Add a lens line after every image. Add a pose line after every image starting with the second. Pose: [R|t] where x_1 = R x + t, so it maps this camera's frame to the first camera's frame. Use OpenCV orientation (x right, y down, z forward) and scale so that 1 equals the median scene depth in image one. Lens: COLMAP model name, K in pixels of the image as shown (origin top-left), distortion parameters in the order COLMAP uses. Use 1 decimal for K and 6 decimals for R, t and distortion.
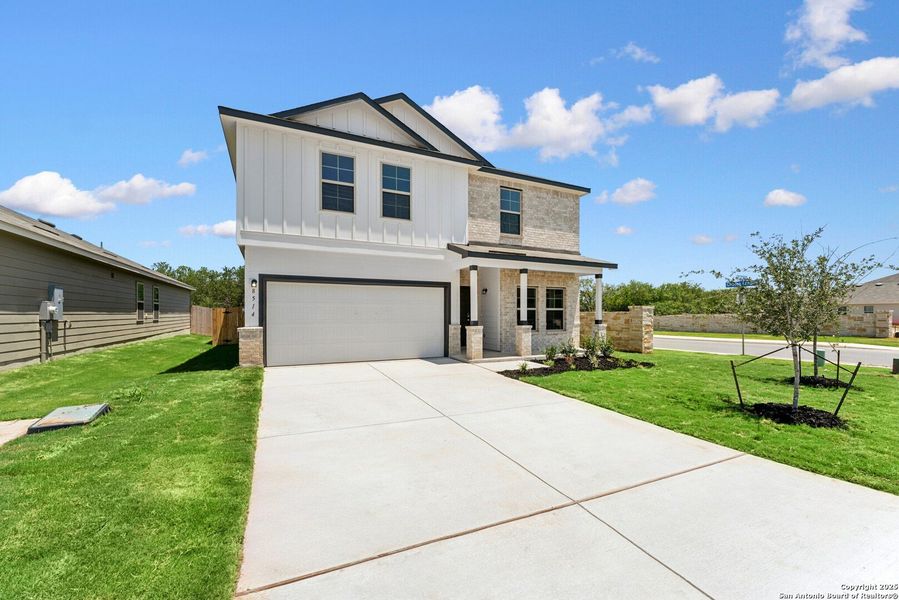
lens RADIAL K [[363.5, 0, 449.2], [0, 363.5, 311.8], [0, 0, 1]] dist [-0.000825, 0.000009]
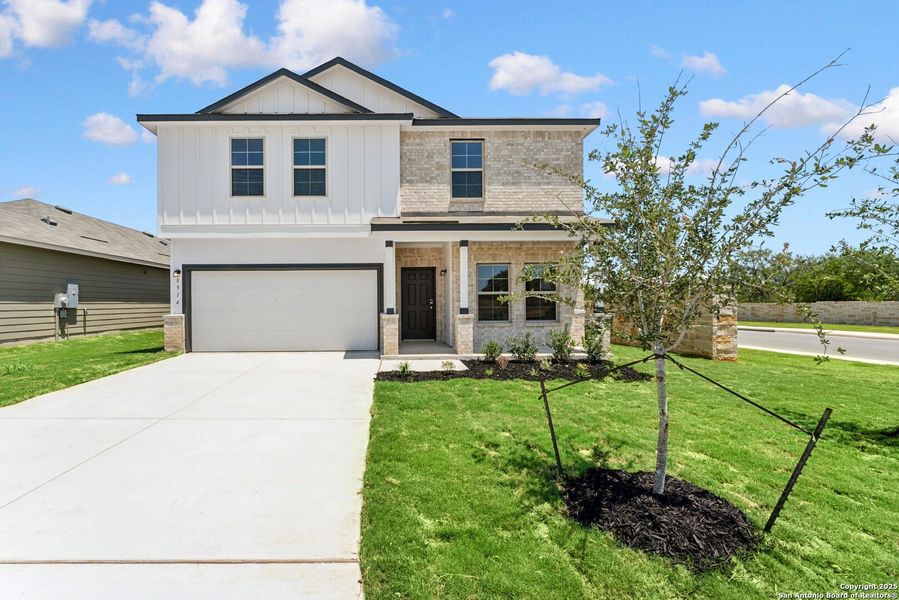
lens RADIAL K [[387.3, 0, 386.1], [0, 387.3, 297.9], [0, 0, 1]] dist [-0.001458, -0.000123]
pose [[0.904182, -0.013205, -0.426944, 0.431013], [0.010751, 0.999909, -0.008157, 0.008288], [0.427013, 0.002785, 0.904241, 0.202132]]
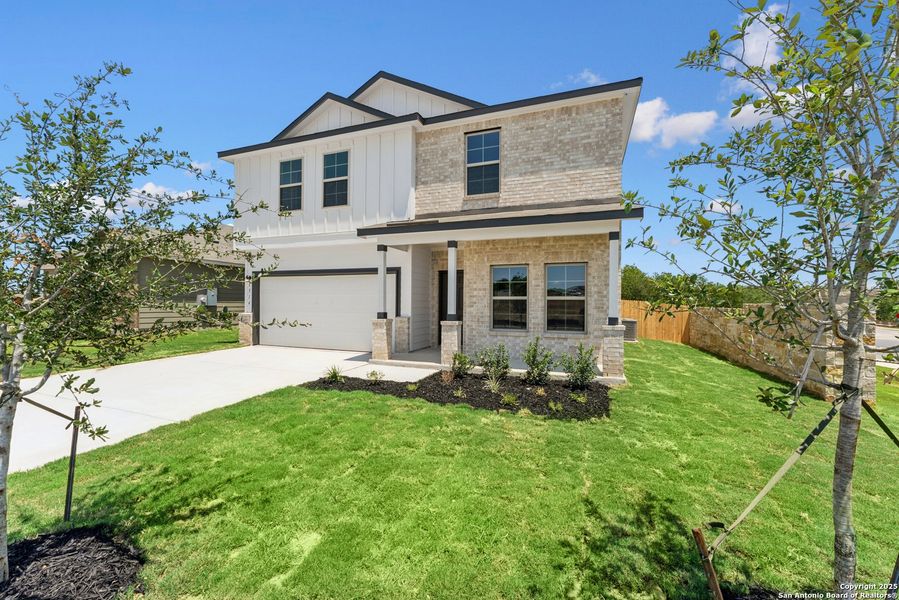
lens RADIAL K [[368.5, 0, 447.9], [0, 368.5, 295.5], [0, 0, 1]] dist [-0.001256, -0.000343]
pose [[0.684176, -0.010402, -0.729243, 0.771787], [-0.003310, 0.999844, -0.017367, 0.000383], [0.729310, 0.014295, 0.684034, 0.536844]]
